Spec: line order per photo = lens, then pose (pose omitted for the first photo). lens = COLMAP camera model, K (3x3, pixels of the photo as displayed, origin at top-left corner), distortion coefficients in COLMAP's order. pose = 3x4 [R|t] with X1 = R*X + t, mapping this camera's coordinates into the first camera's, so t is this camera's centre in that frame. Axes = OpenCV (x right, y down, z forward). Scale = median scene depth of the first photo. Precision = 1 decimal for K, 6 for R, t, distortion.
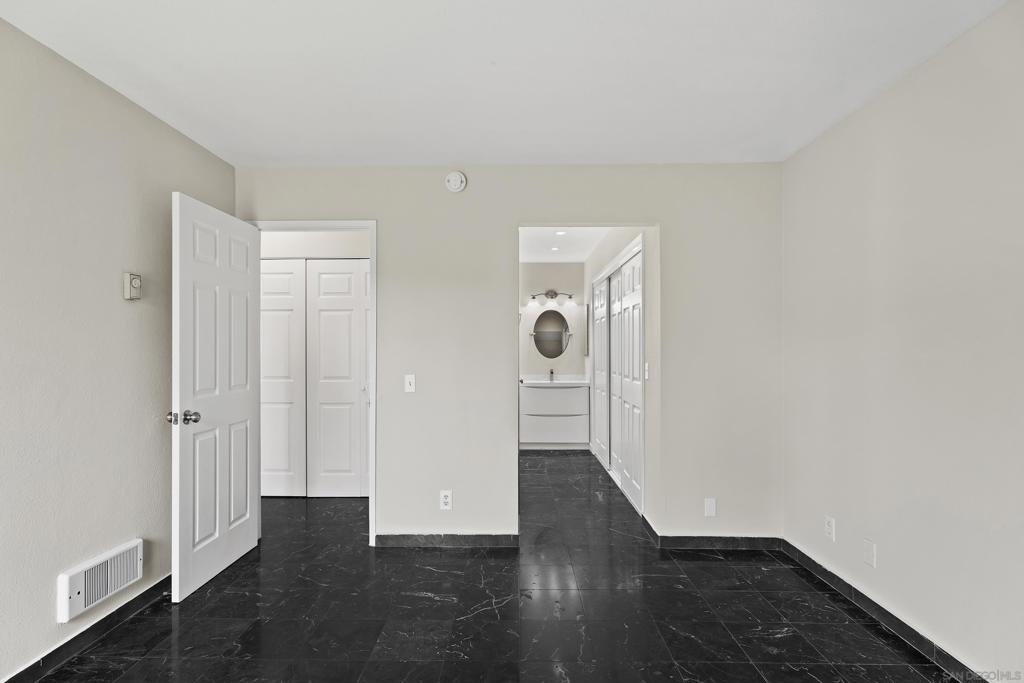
lens RADIAL K [[510.4, 0, 515.7], [0, 510.4, 339.6], [0, 0, 1]] dist [-0.001712, -0.001114]
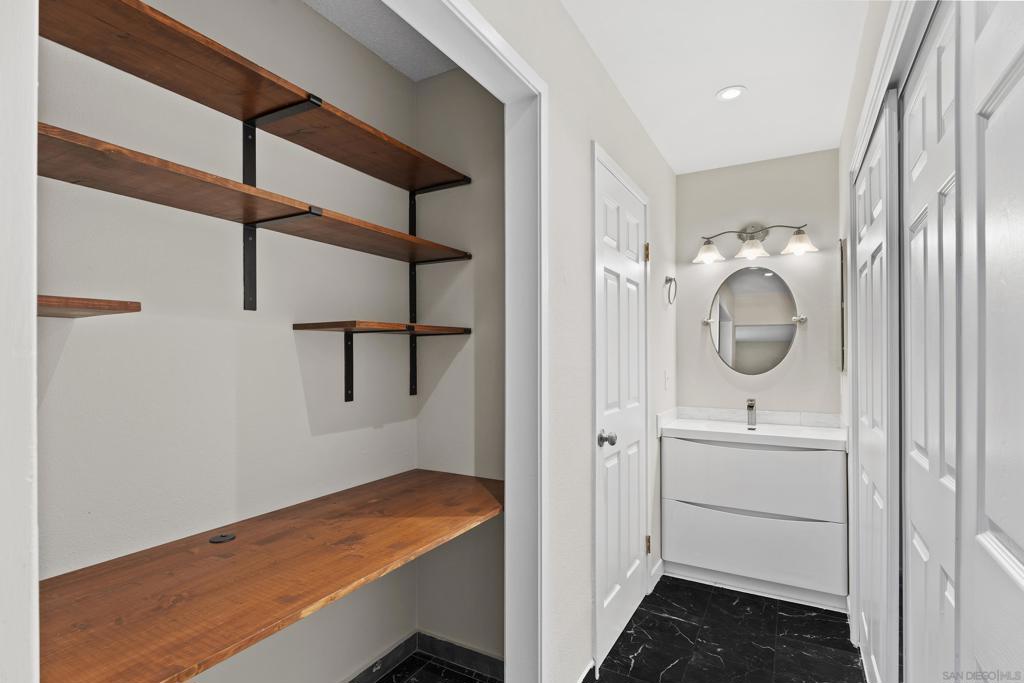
lens RADIAL K [[510.4, 0, 509.8], [0, 510.4, 347.3], [0, 0, 1]] dist [-0.001712, -0.001114]
pose [[0.872874, 0.000820, -0.487944, 0.103759], [0.001099, 0.999993, 0.003647, 0.011188], [0.487944, -0.003720, 0.872867, 0.508896]]
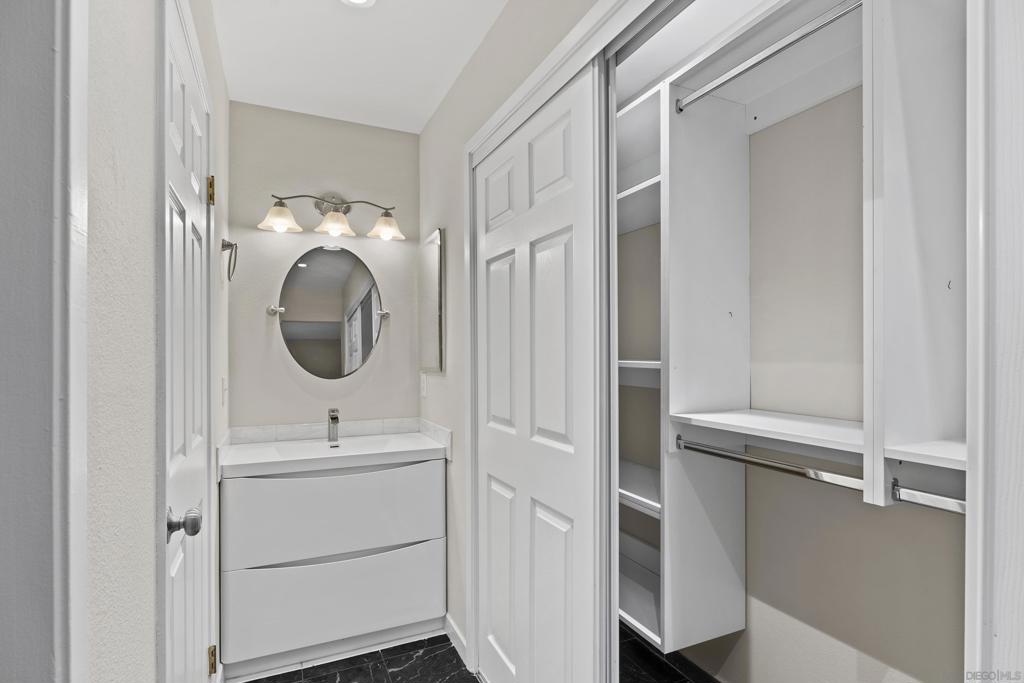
lens RADIAL K [[510.4, 0, 506.2], [0, 510.4, 346.9], [0, 0, 1]] dist [-0.001712, -0.001114]
pose [[0.908206, 0.006402, 0.418475, 0.030202], [-0.008067, 0.999965, 0.002209, 0.012630], [-0.418446, -0.005382, 0.908226, 0.622842]]
